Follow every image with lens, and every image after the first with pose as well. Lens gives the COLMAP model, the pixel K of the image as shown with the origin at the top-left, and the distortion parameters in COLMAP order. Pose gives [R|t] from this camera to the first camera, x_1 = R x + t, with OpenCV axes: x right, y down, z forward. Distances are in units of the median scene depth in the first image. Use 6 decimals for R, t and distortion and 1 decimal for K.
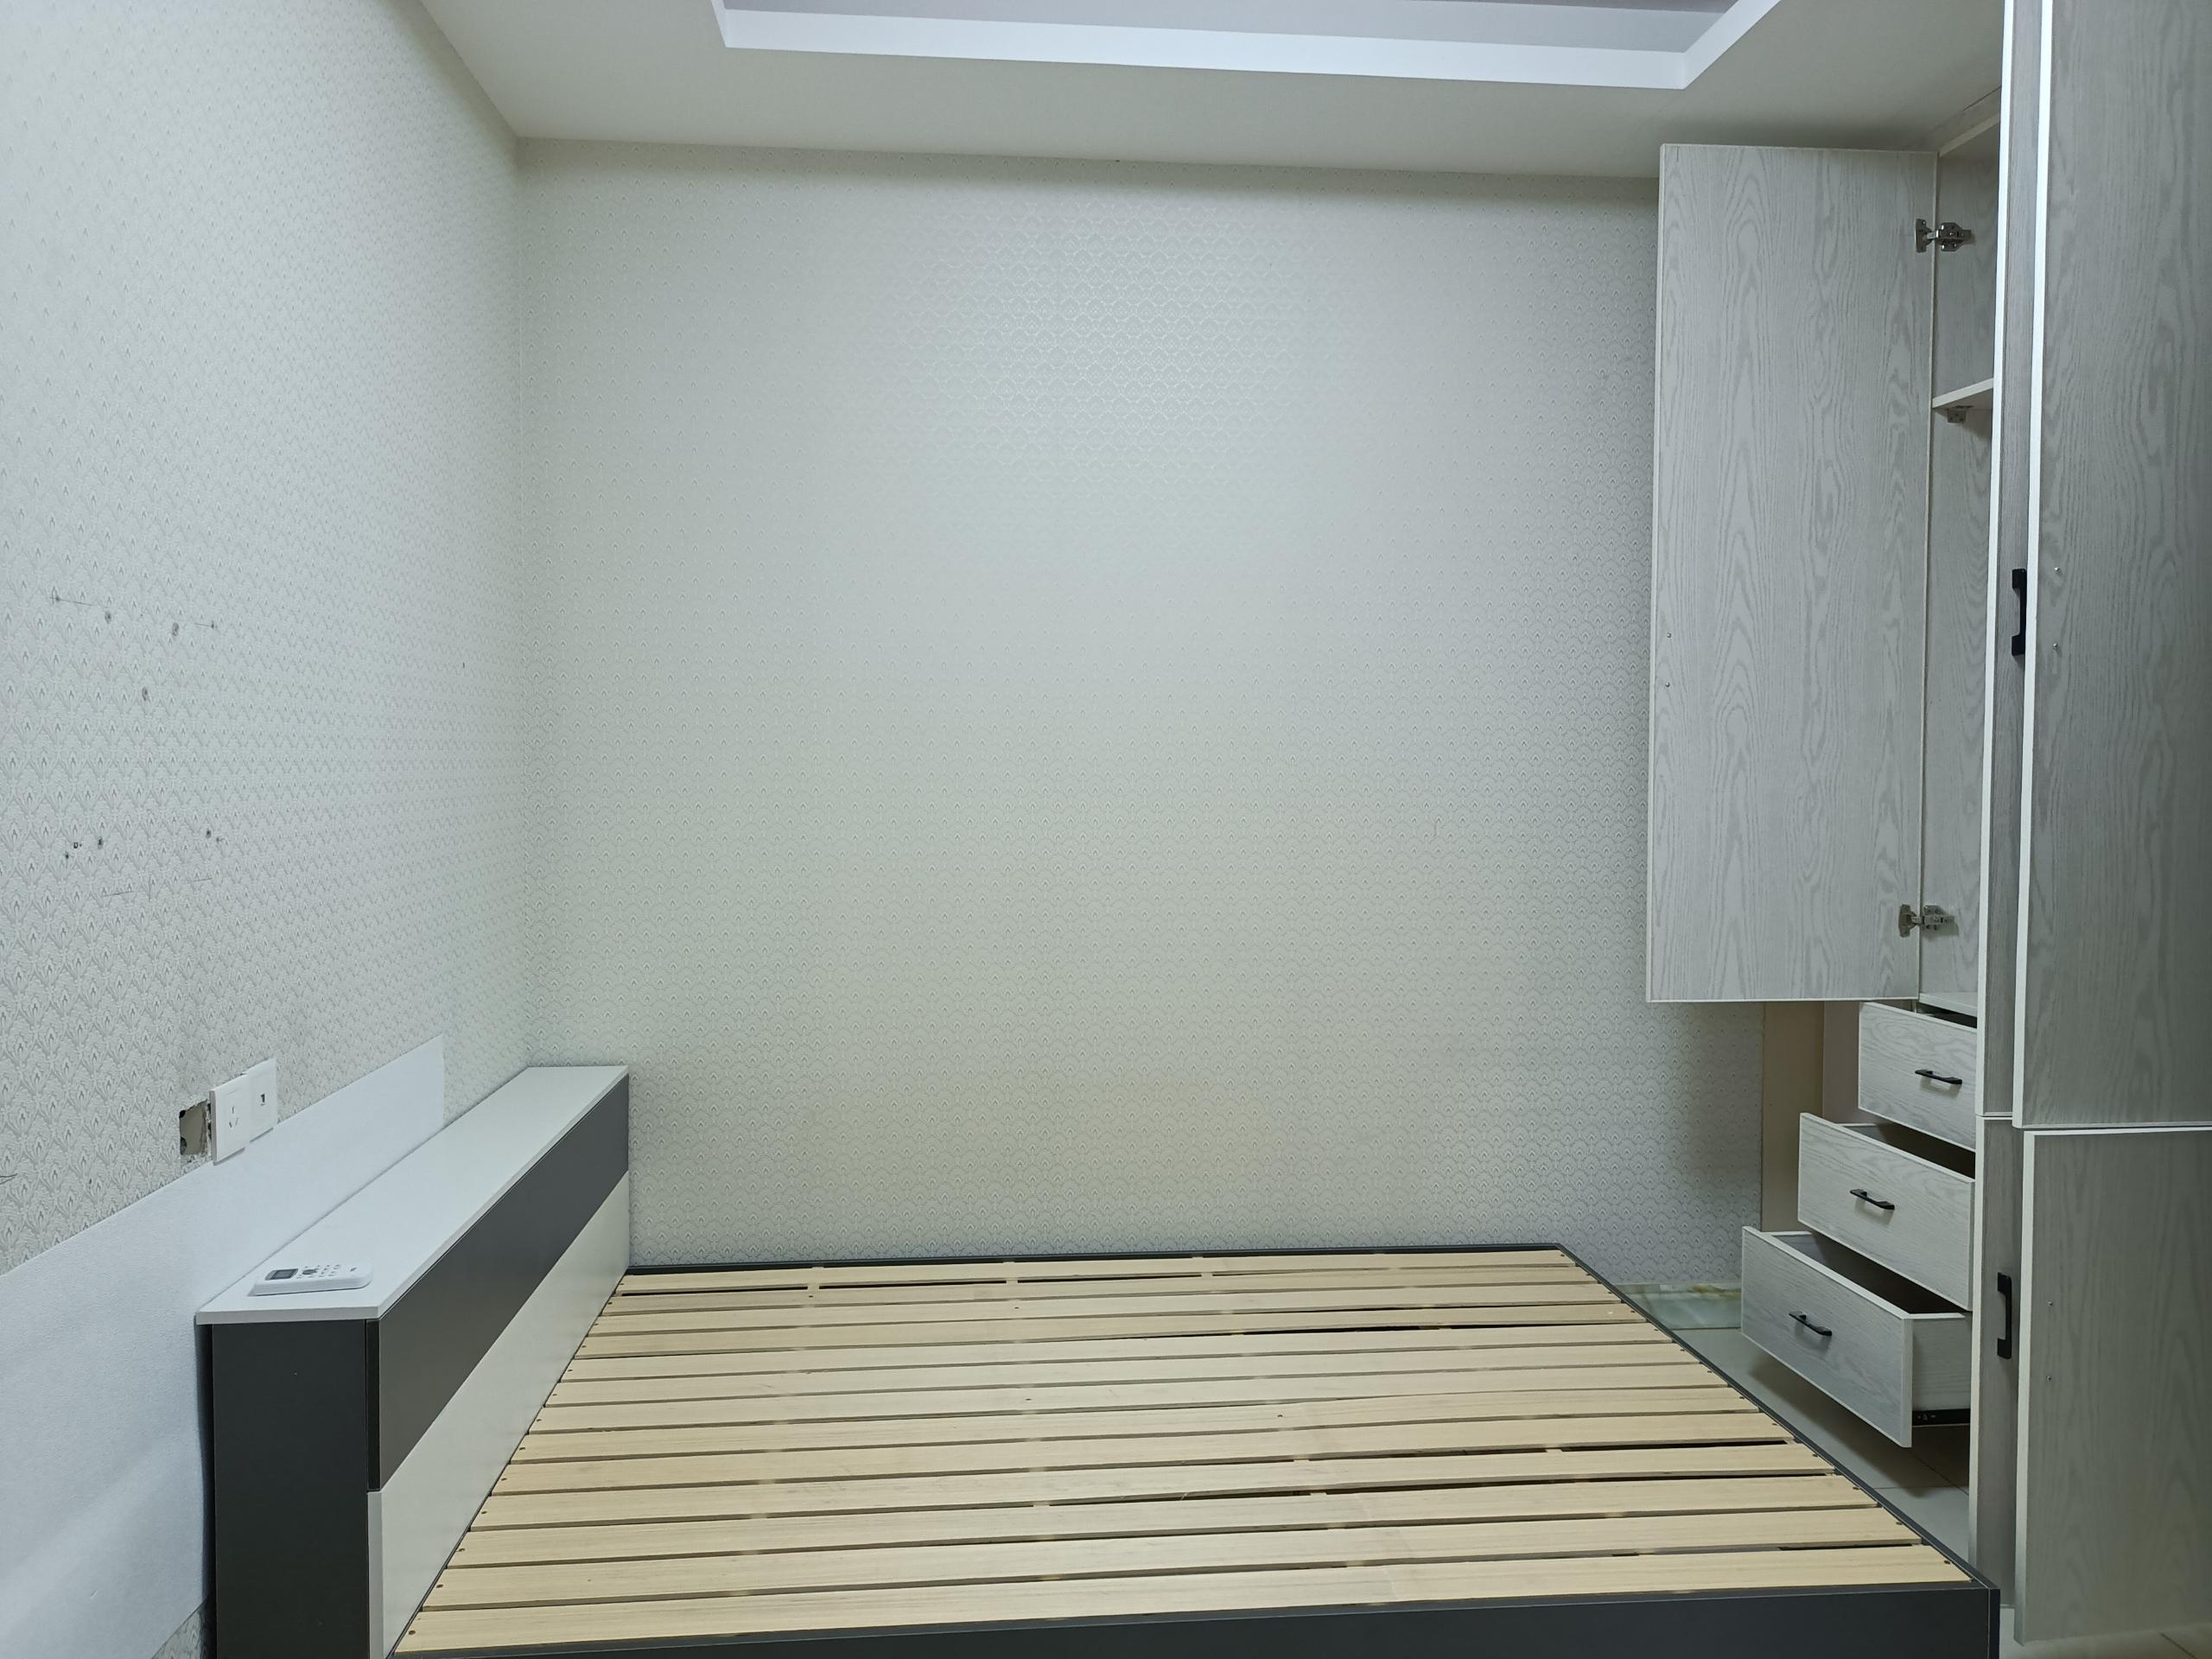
lens RADIAL K [[1648.5, 0, 1100.7], [0, 1648.5, 832.1], [0, 0, 1]] dist [0.021644, -0.018520]
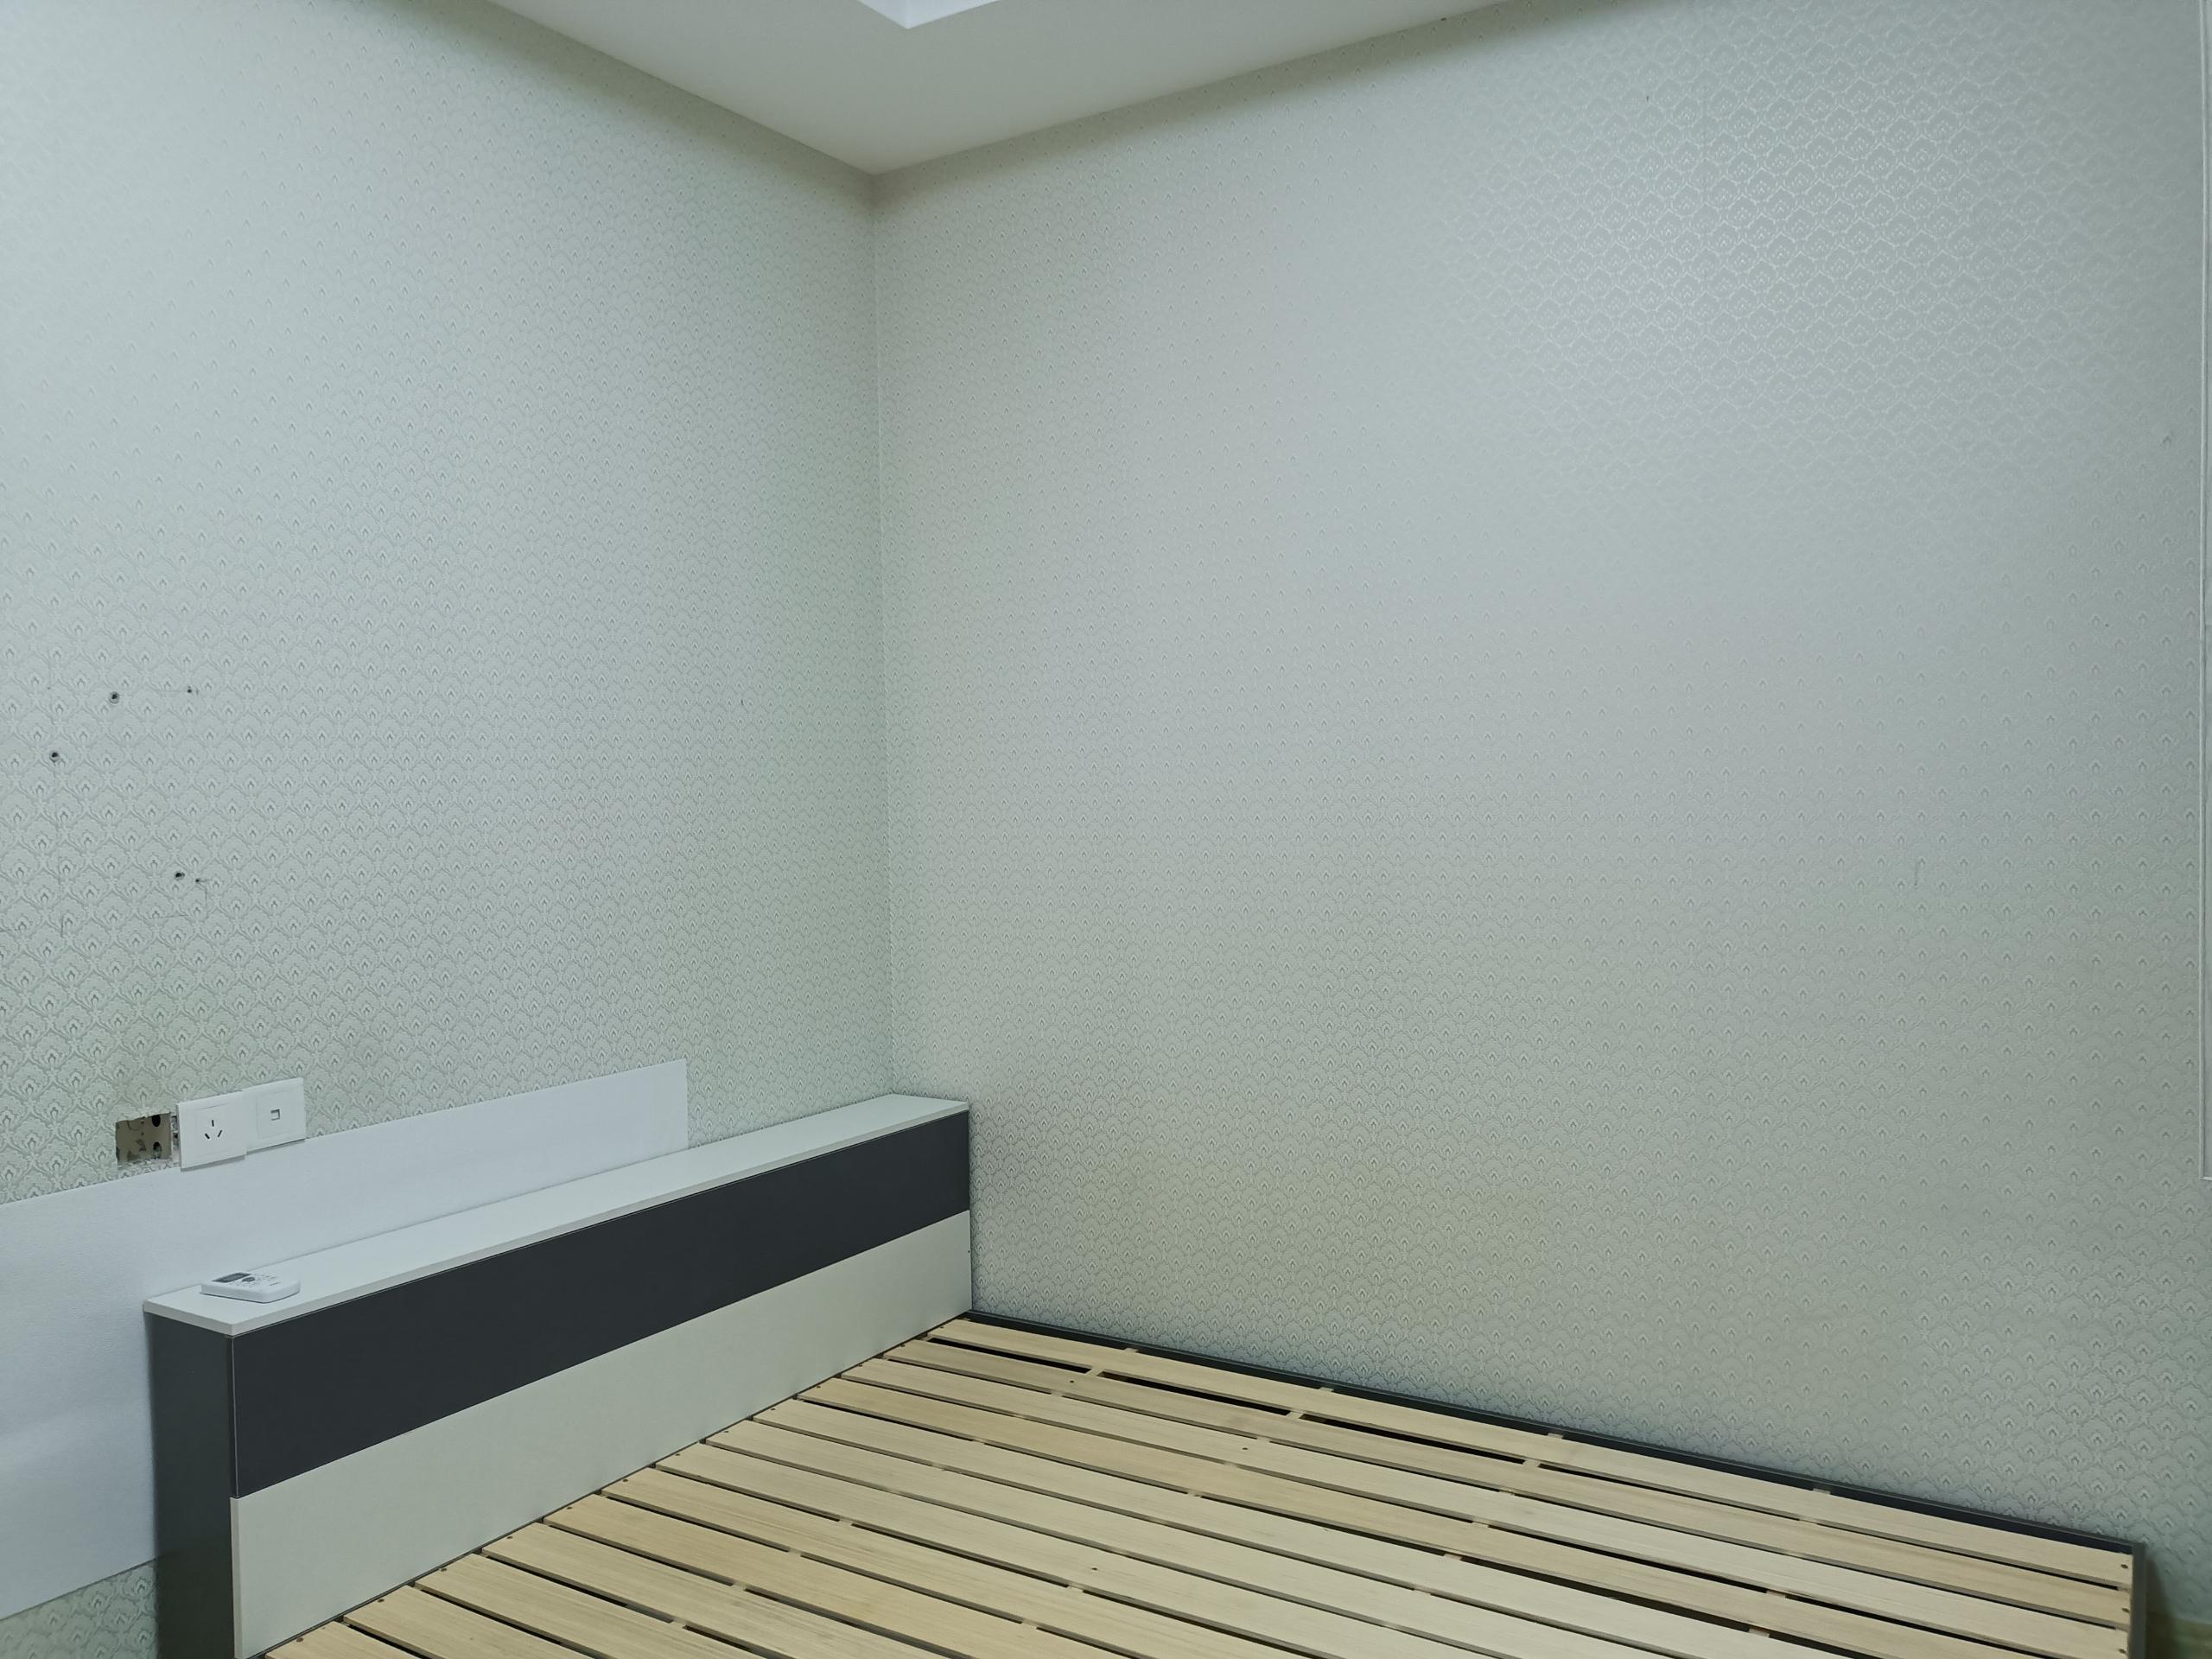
lens RADIAL K [[1648.5, 0, 1110.0], [0, 1648.5, 825.4], [0, 0, 1]] dist [0.021644, -0.018520]
pose [[0.794080, 0.004085, -0.607799, 0.390514], [-0.007144, 0.999971, -0.002612, -0.020842], [0.607771, 0.006416, 0.794086, 0.296133]]
